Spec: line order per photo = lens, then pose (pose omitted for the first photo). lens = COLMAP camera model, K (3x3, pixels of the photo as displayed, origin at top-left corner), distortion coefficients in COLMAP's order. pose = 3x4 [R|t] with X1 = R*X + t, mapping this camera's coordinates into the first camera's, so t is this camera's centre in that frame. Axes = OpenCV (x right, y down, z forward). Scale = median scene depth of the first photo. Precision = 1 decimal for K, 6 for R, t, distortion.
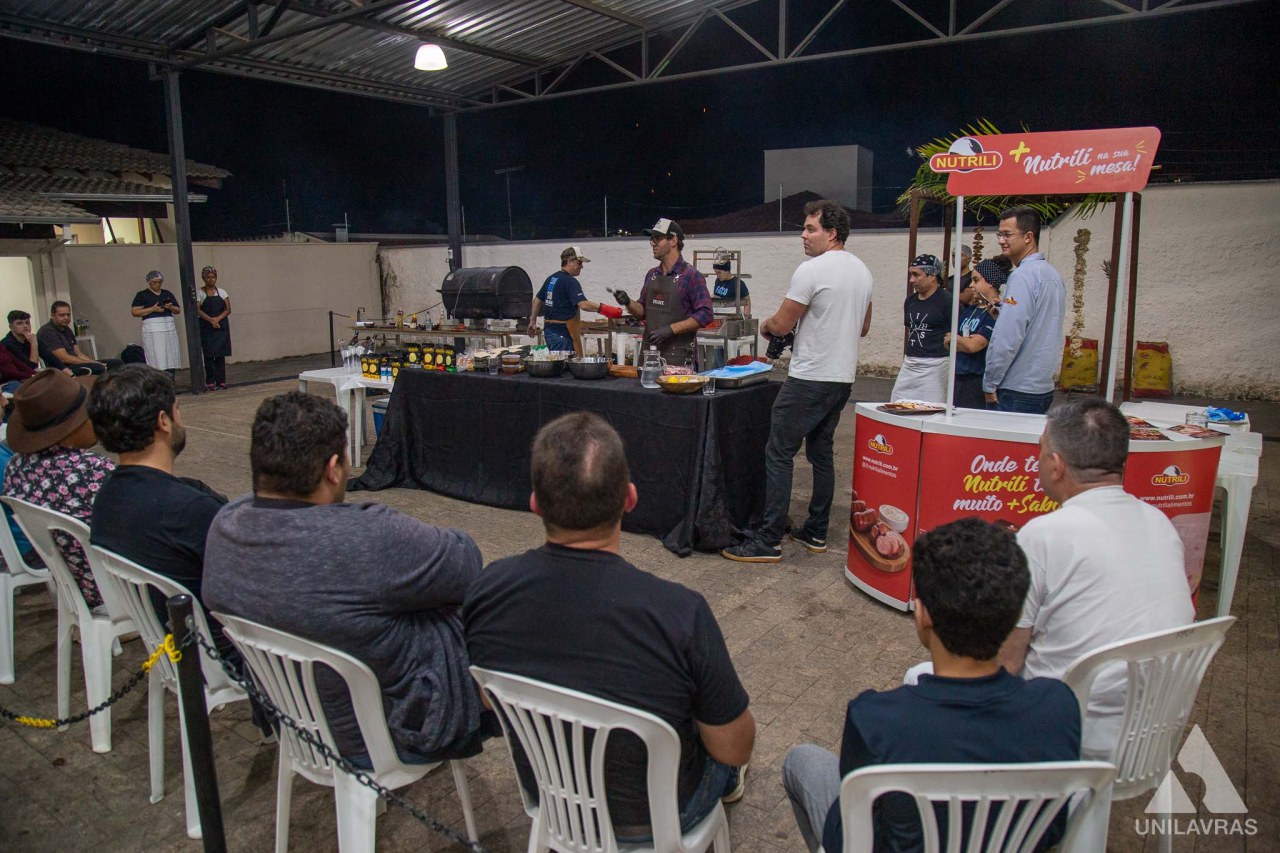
lens RADIAL K [[895.8, 0, 640.0], [0, 895.8, 426.5], [0, 0, 1]] dist [-0.120435, 0.061875]
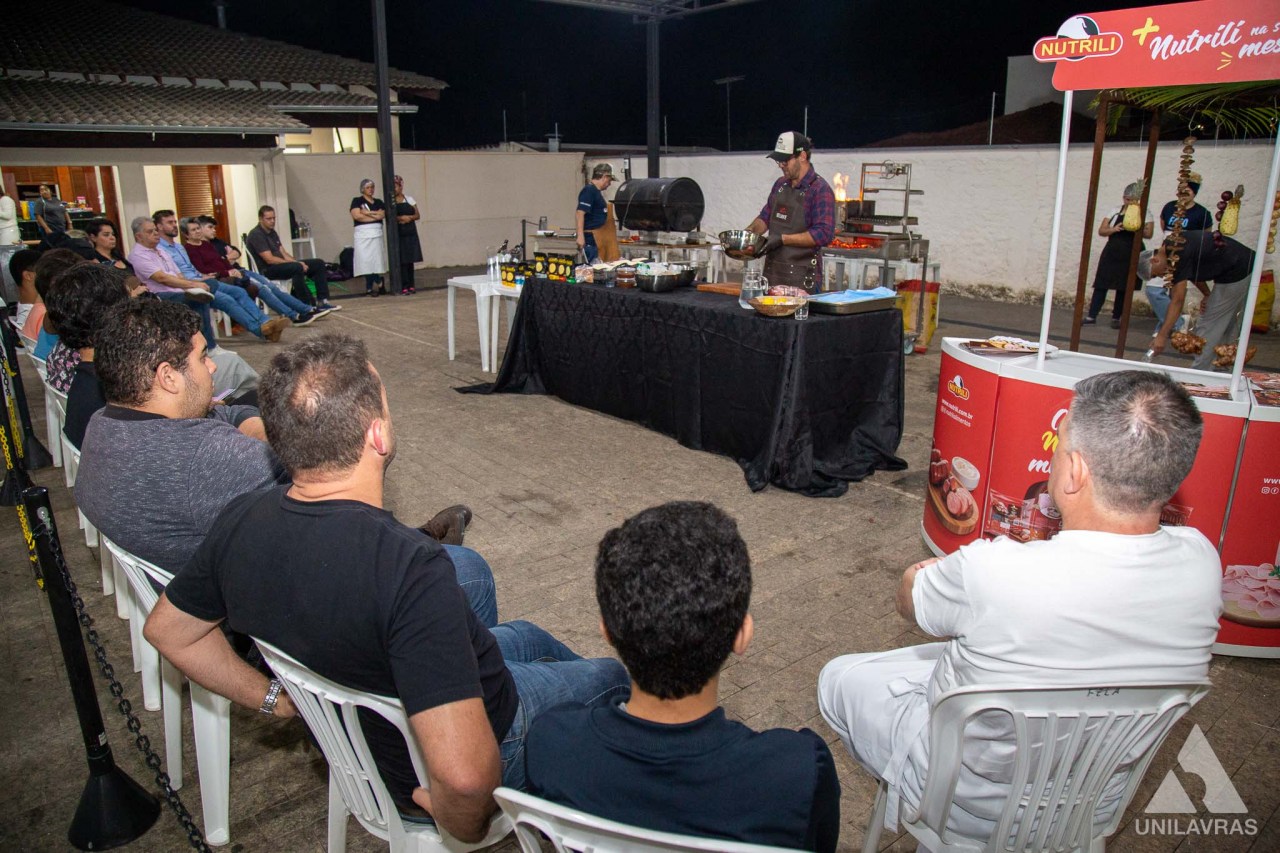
lens RADIAL K [[883.2, 0, 642.0], [0, 883.2, 418.4], [0, 0, 1]] dist [-0.118528, 0.066642]
pose [[0.965619, 0.073945, -0.249224, 0.119445], [-0.051577, 0.994128, 0.095125, -0.009019], [0.254795, -0.079001, 0.963763, 0.067085]]
